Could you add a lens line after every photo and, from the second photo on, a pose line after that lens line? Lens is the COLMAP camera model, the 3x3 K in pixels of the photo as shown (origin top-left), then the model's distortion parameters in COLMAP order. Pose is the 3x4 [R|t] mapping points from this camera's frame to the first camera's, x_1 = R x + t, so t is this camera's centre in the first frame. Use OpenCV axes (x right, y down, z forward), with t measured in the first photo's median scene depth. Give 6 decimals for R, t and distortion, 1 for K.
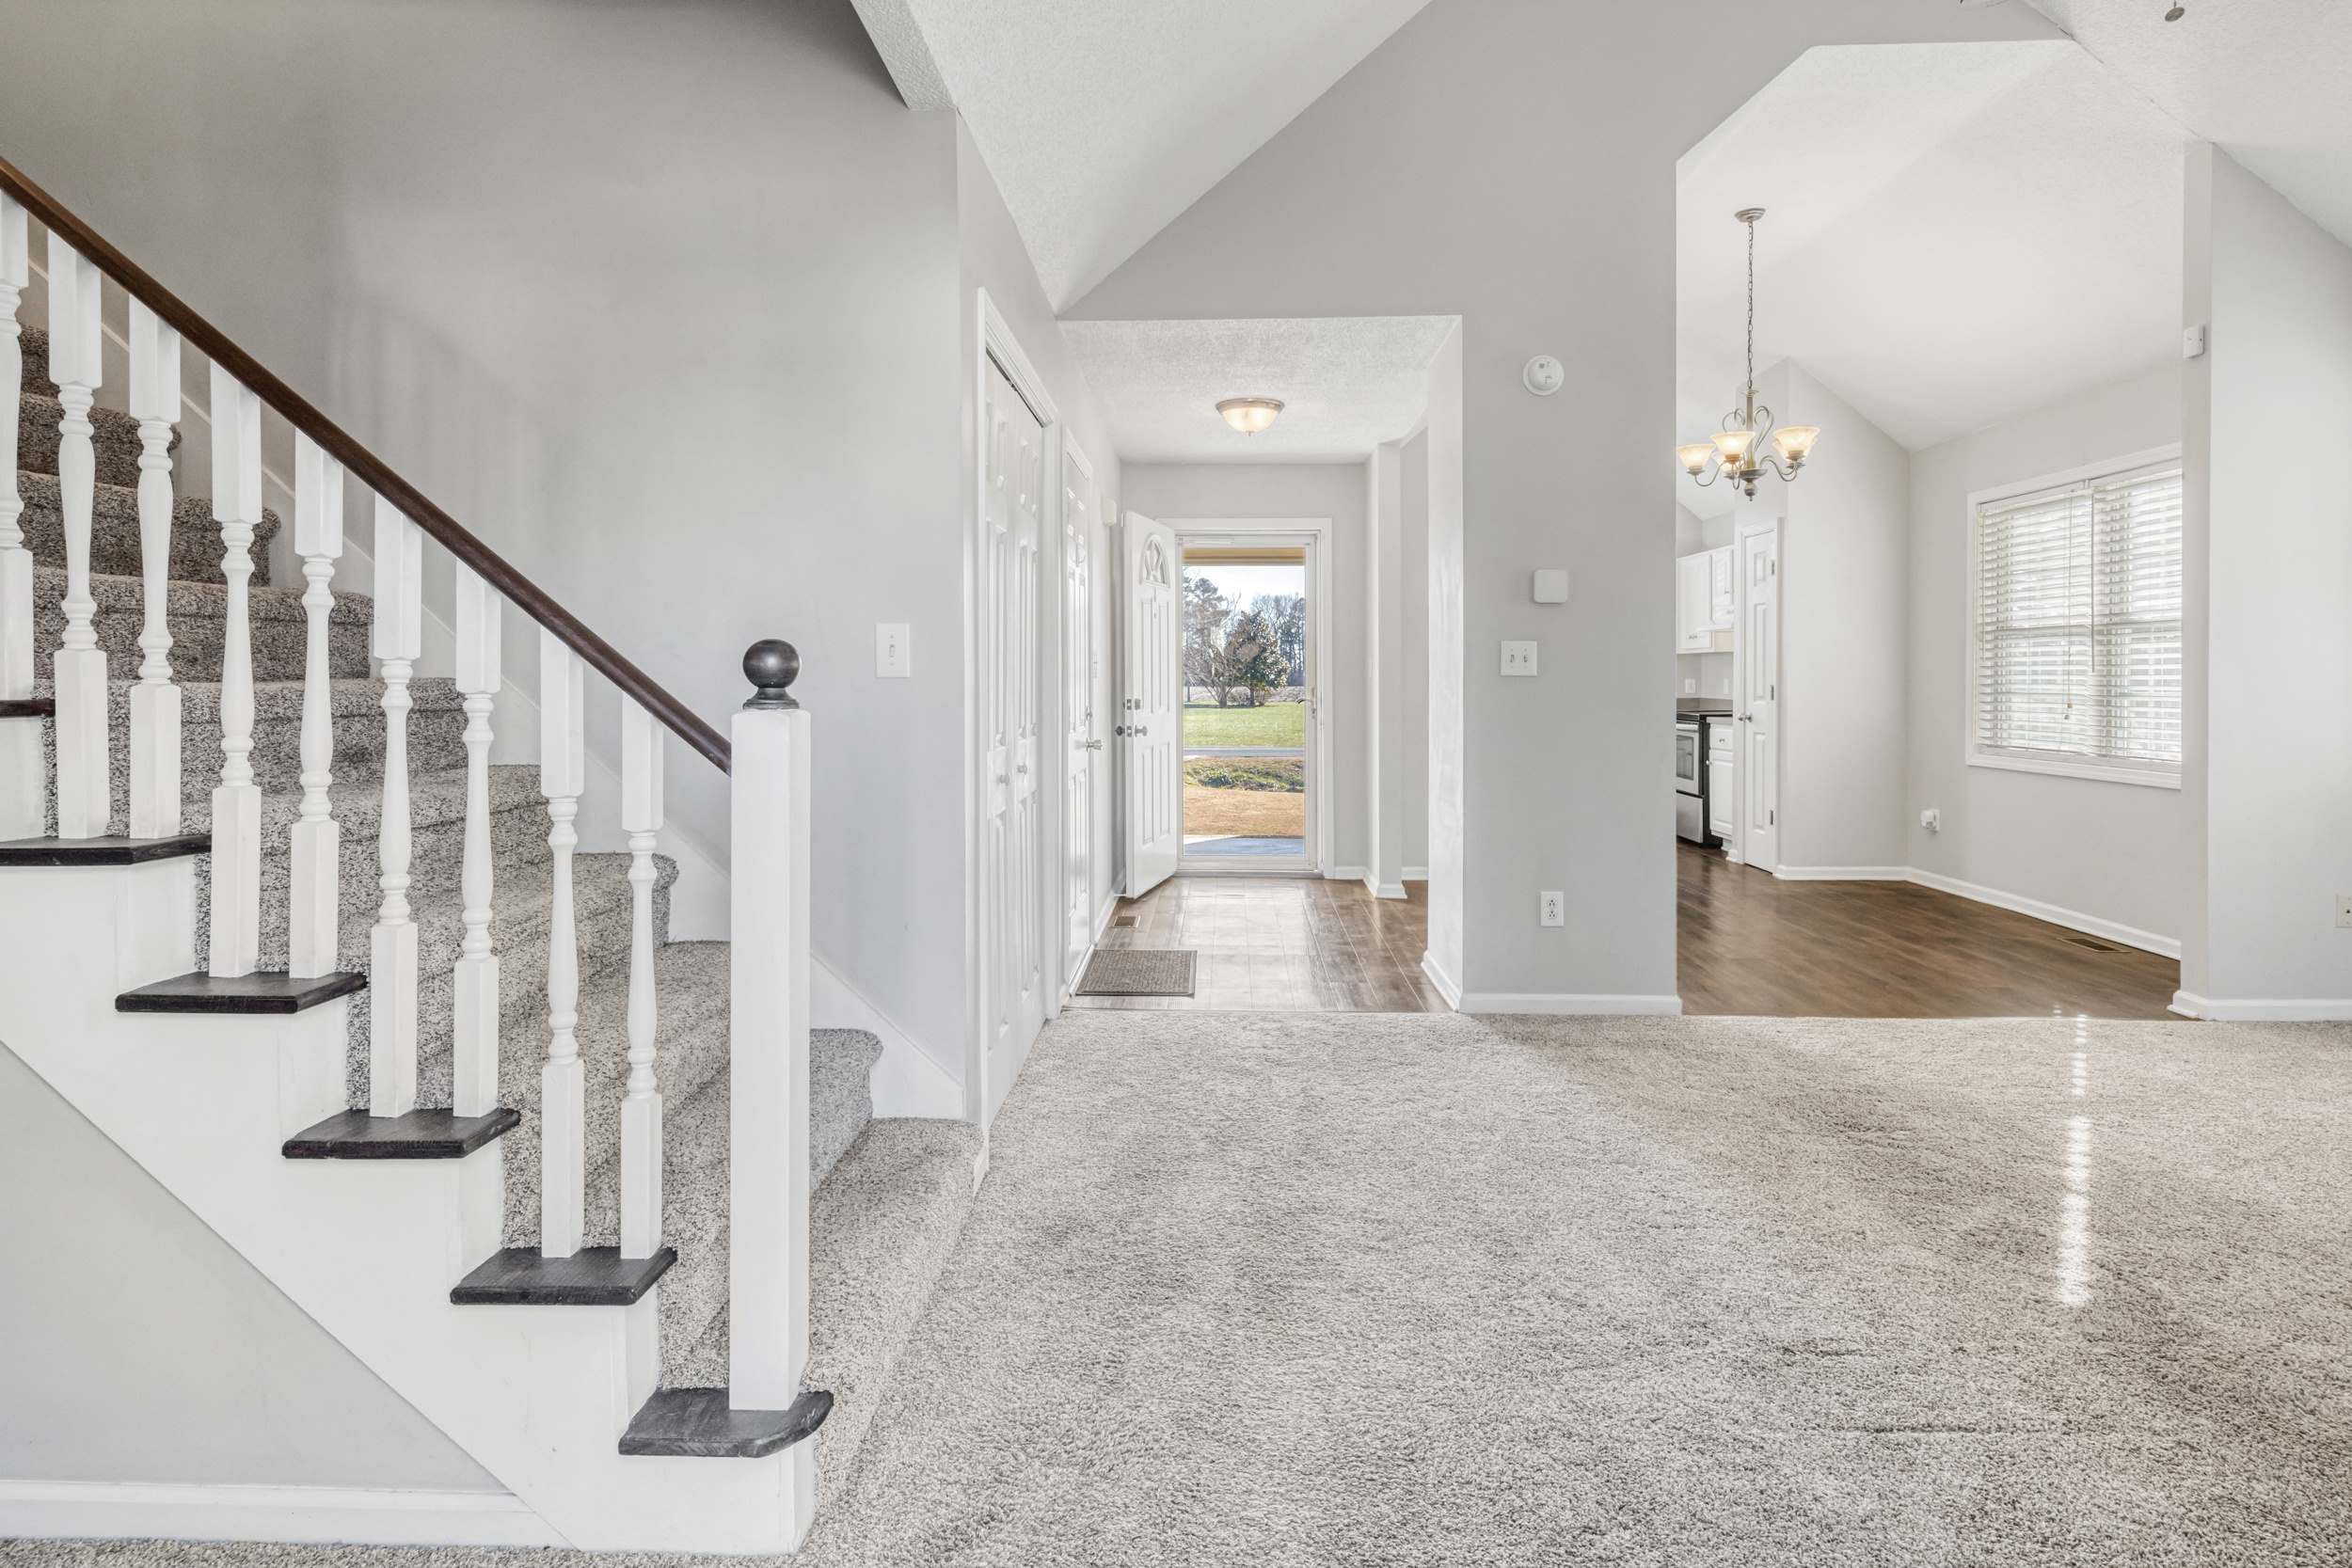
lens RADIAL K [[1244.6, 0, 1146.8], [0, 1244.6, 694.0], [0, 0, 1]] dist [-0.002311, -0.001137]
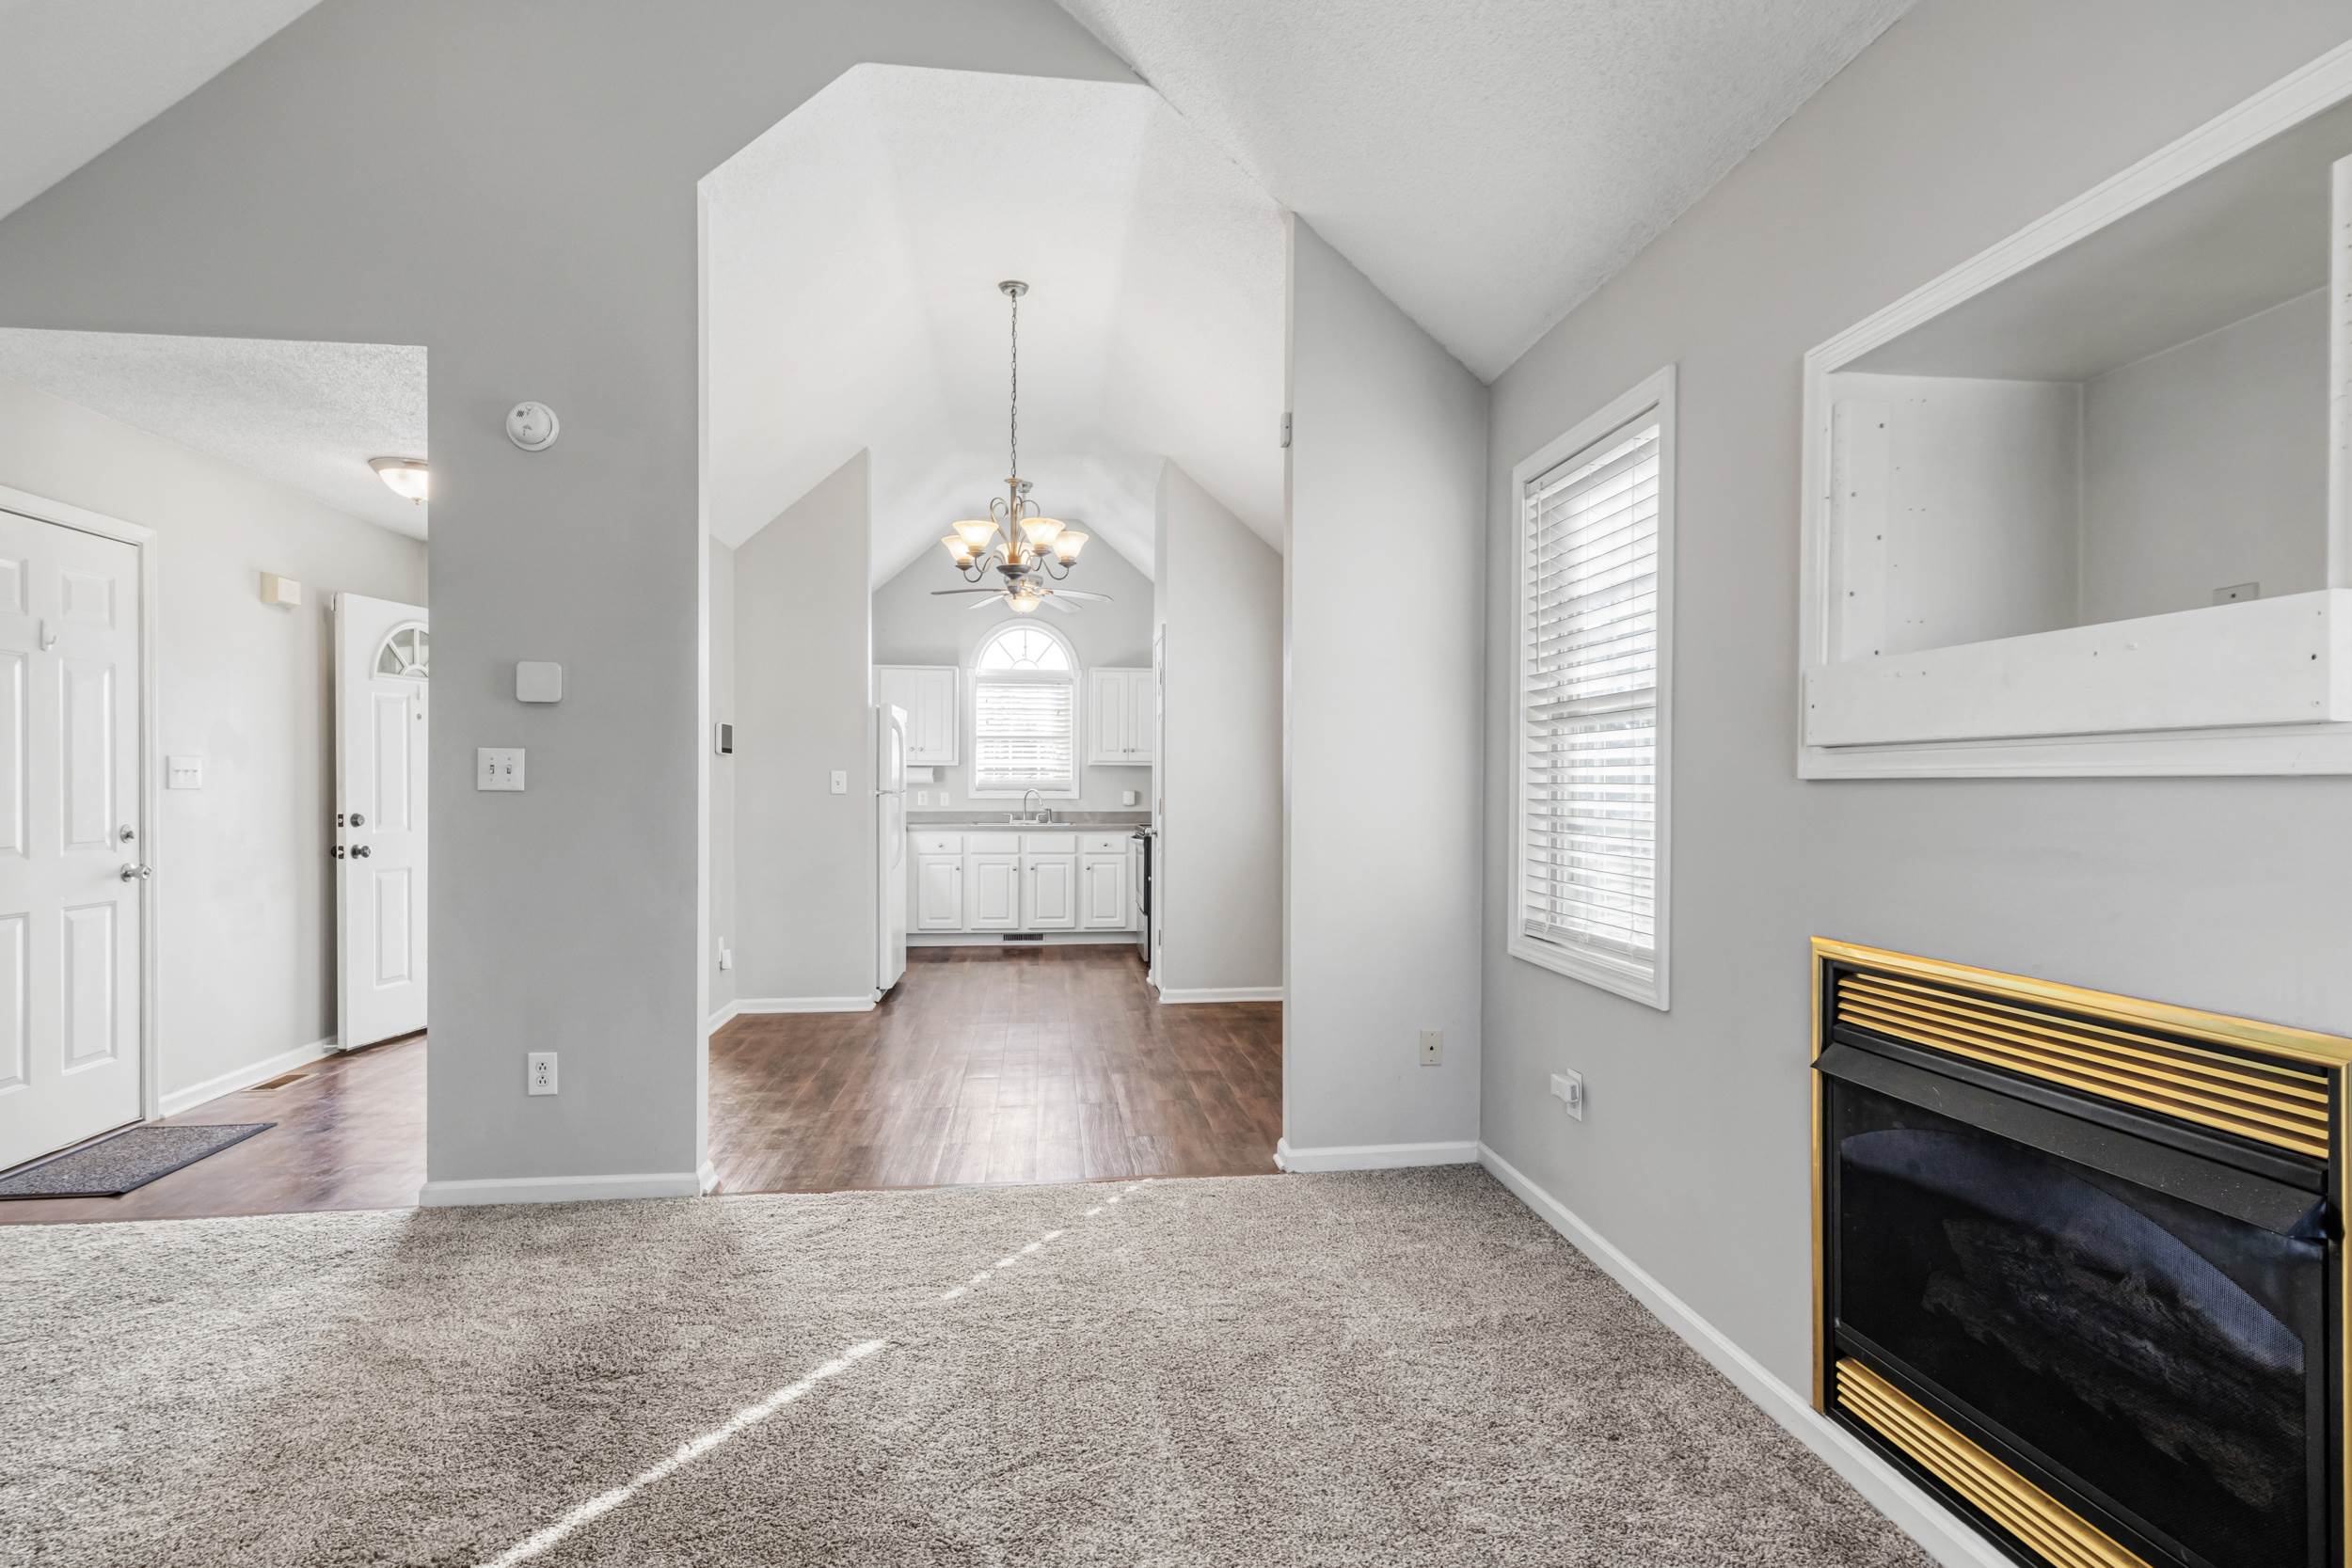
lens RADIAL K [[1214.9, 0, 1198.3], [0, 1214.9, 793.8], [0, 0, 1]] dist [-0.001149, 0.000924]
pose [[0.982994, 0.004151, 0.183588, 0.455767], [-0.002931, 0.999972, -0.006912, -0.006258], [-0.183612, 0.006257, 0.982979, 0.097354]]
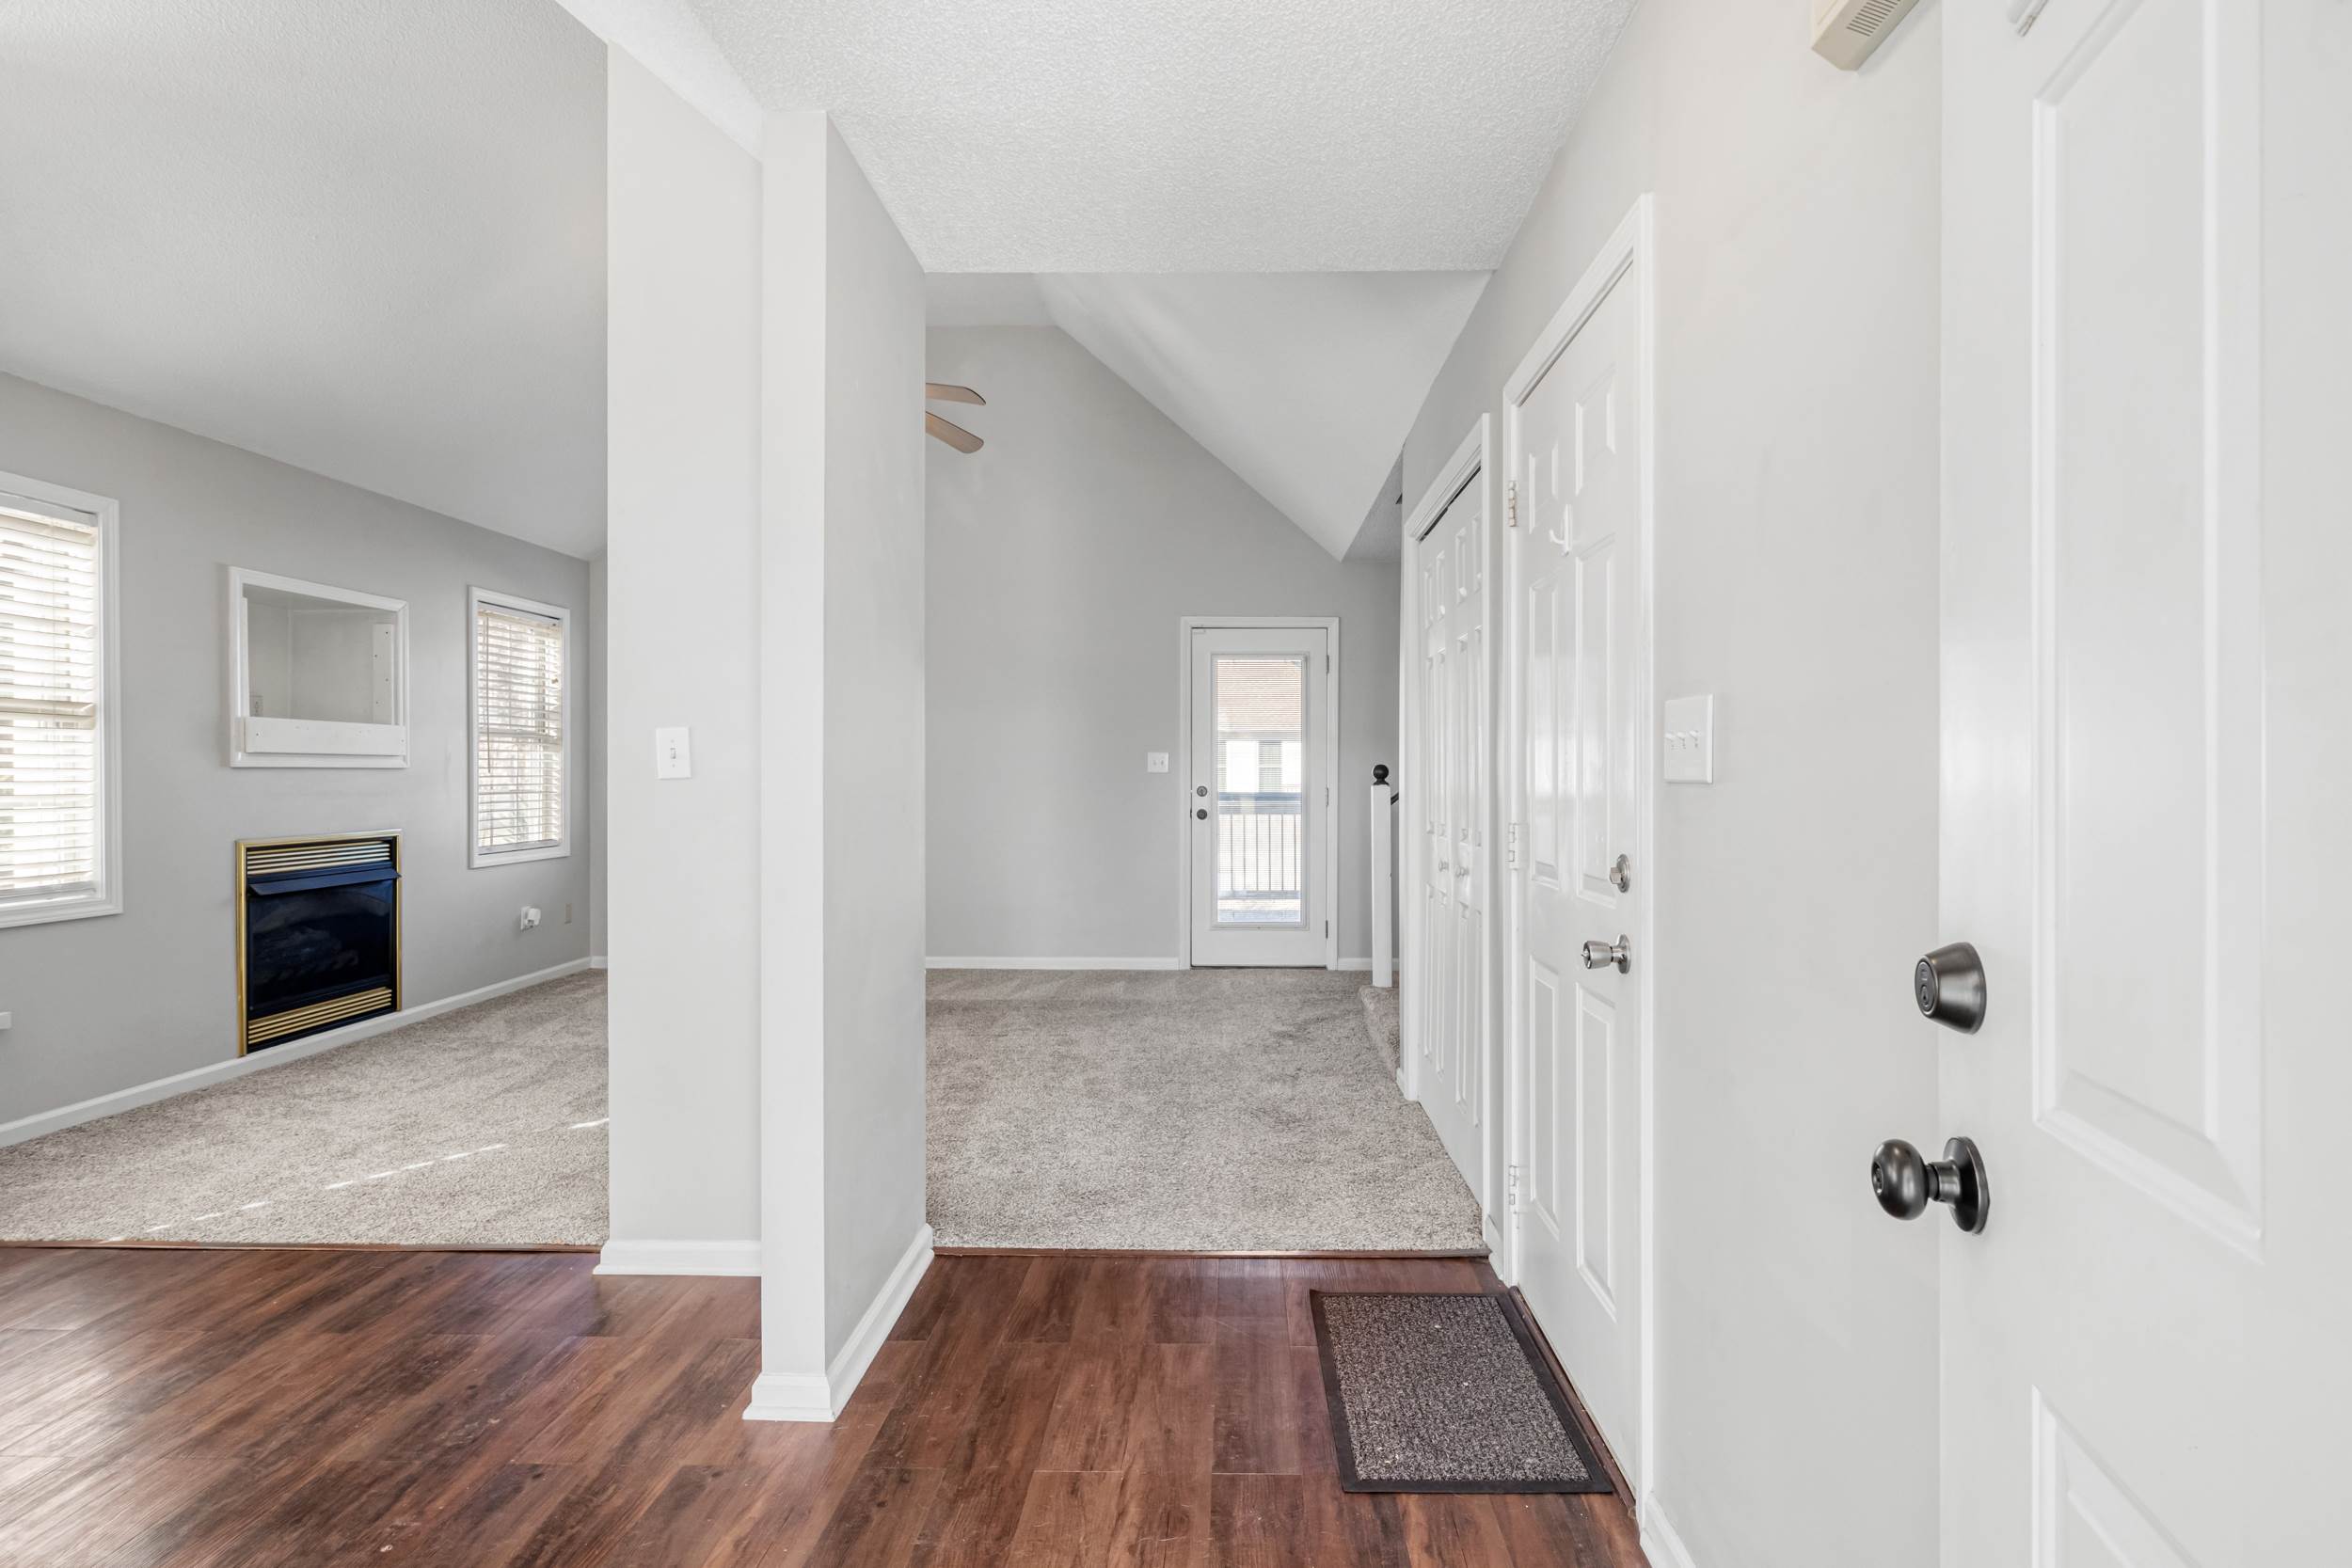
lens RADIAL K [[1202.8, 0, 1141.6], [0, 1202.8, 778.9], [0, 0, 1]] dist [0.002217, -0.010669]
pose [[-0.999988, 0.004786, 0.000494, 0.100648], [0.004794, 0.999843, 0.017078, -0.017023], [-0.000412, 0.017080, -0.999854, 1.252054]]
